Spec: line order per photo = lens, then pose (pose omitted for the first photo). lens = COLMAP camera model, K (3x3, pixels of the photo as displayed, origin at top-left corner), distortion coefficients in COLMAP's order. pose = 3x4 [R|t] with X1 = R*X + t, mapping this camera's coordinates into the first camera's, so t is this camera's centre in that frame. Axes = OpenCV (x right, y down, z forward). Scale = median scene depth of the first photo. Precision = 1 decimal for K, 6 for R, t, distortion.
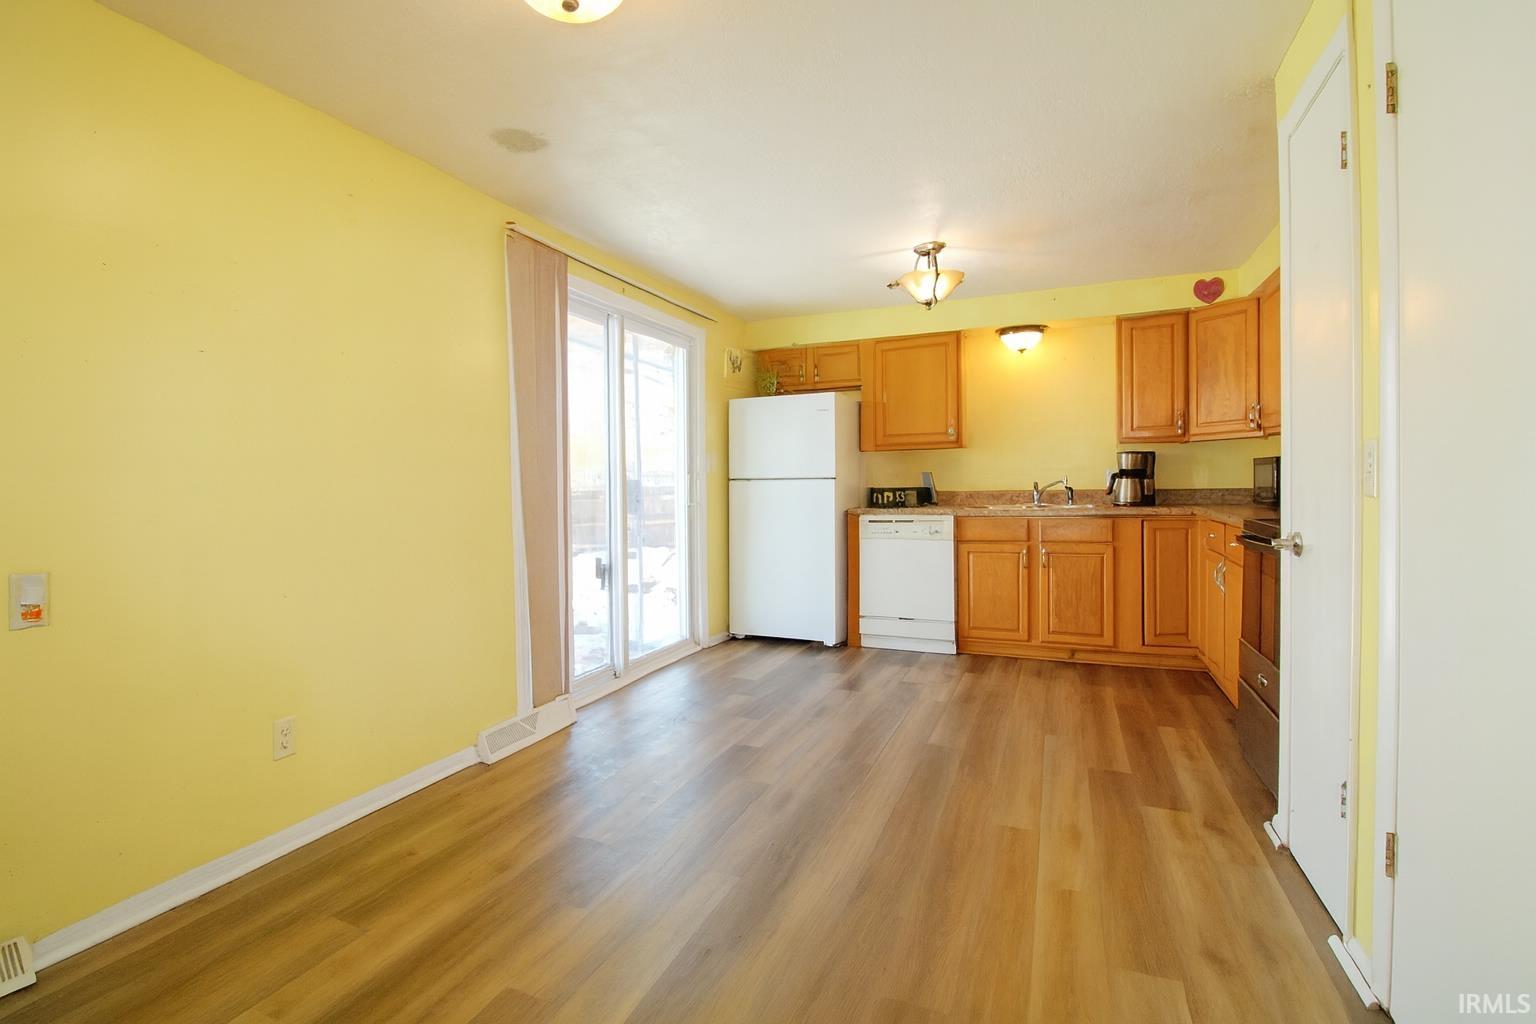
lens RADIAL K [[730.9, 0, 767.9], [0, 730.9, 494.6], [0, 0, 1]] dist [0.000181, 0.000400]
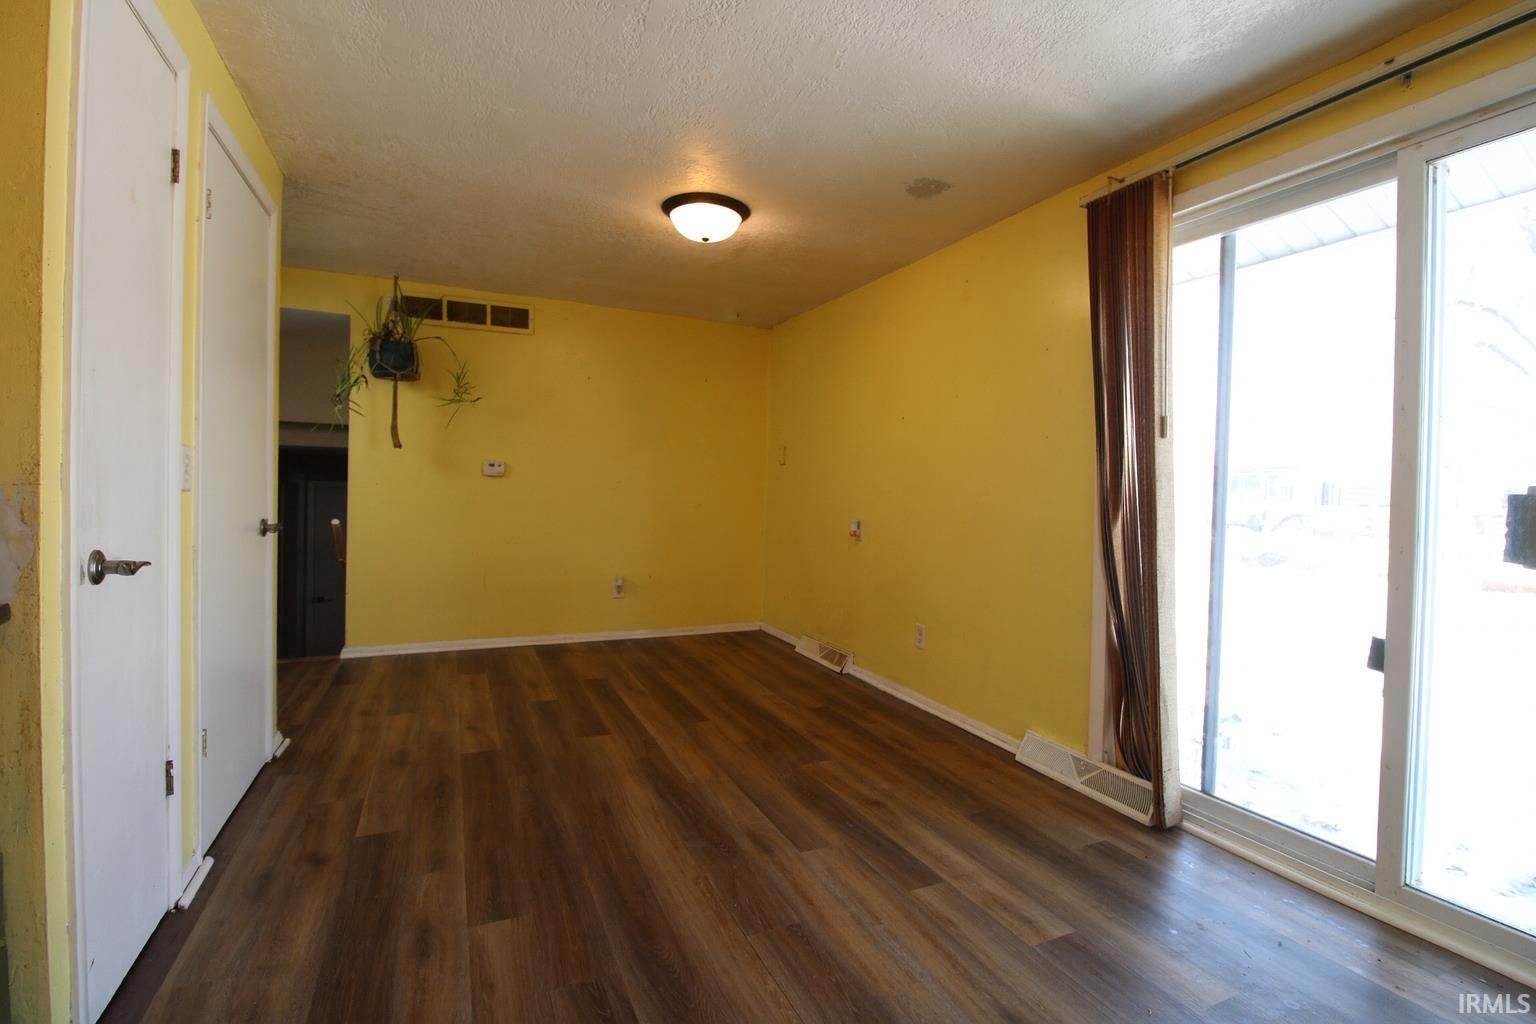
lens RADIAL K [[661.2, 0, 770.4], [0, 661.2, 493.5], [0, 0, 1]] dist [-0.001178, -0.000121]
pose [[-0.672286, 0.005845, -0.740268, 0.360833], [-0.018419, 0.999527, 0.024620, -0.017407], [0.740062, 0.030187, -0.671860, 0.906914]]
